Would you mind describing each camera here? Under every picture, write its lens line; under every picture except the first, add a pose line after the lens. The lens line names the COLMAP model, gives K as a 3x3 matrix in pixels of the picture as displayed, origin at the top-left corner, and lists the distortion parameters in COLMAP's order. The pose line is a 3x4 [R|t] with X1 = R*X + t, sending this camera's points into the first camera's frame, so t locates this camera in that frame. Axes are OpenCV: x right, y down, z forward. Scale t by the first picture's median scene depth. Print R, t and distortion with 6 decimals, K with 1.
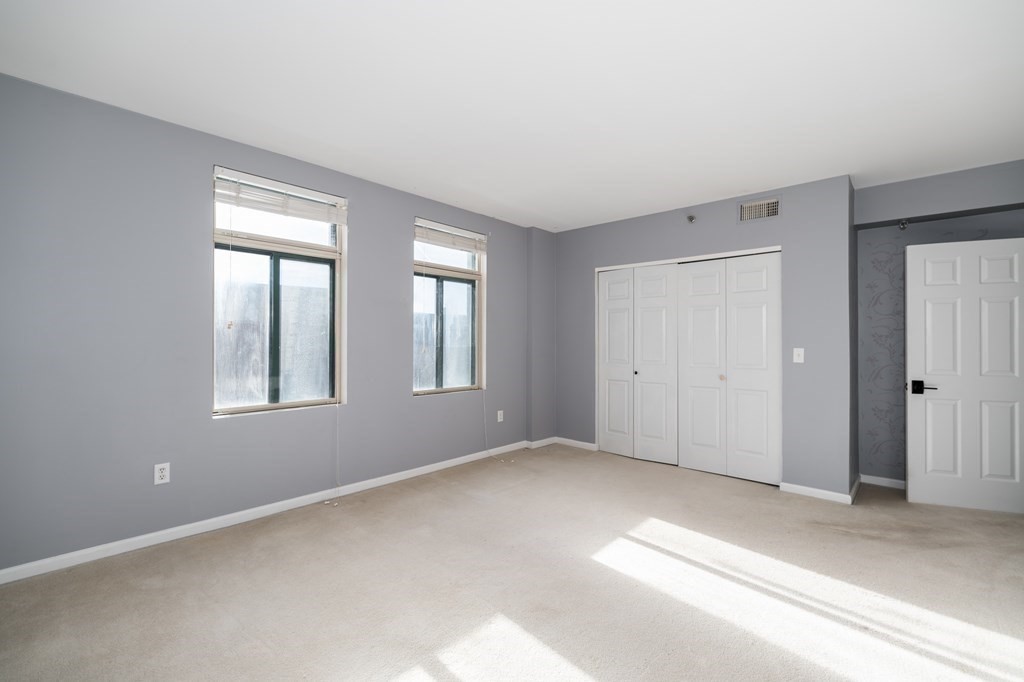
lens RADIAL K [[444.8, 0, 512.5], [0, 444.8, 340.1], [0, 0, 1]] dist [-0.000211, -0.000703]
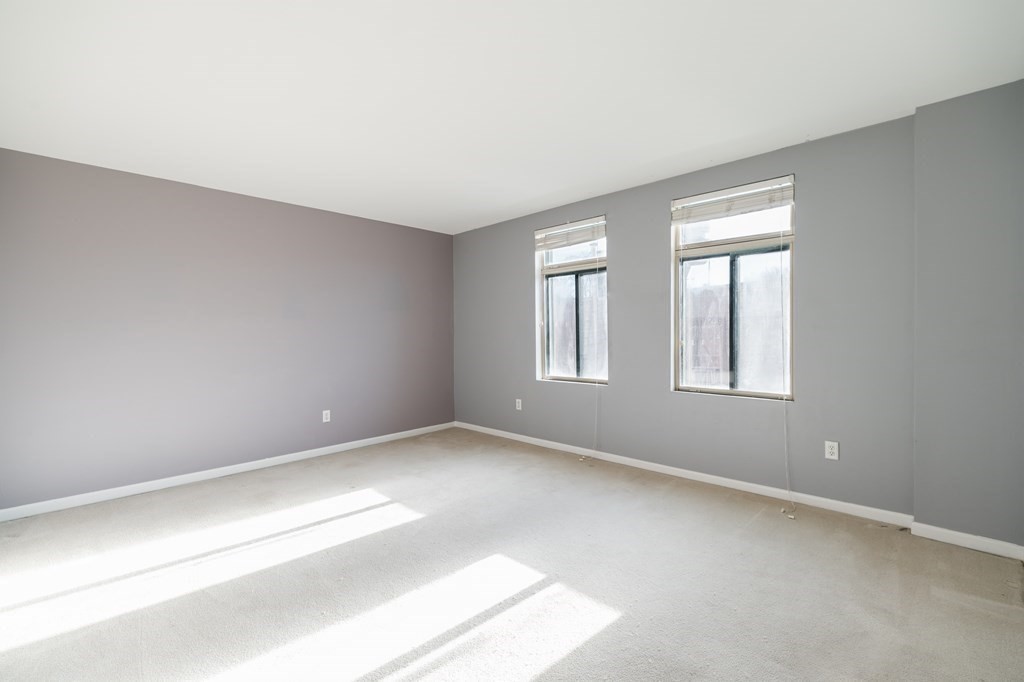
lens RADIAL K [[444.8, 0, 509.3], [0, 444.8, 336.4], [0, 0, 1]] dist [-0.000211, -0.000703]
pose [[-0.039532, -0.010479, -0.999163, 0.670282], [0.003035, 0.999939, -0.010607, 0.018859], [0.999214, -0.003452, -0.039498, 0.627627]]
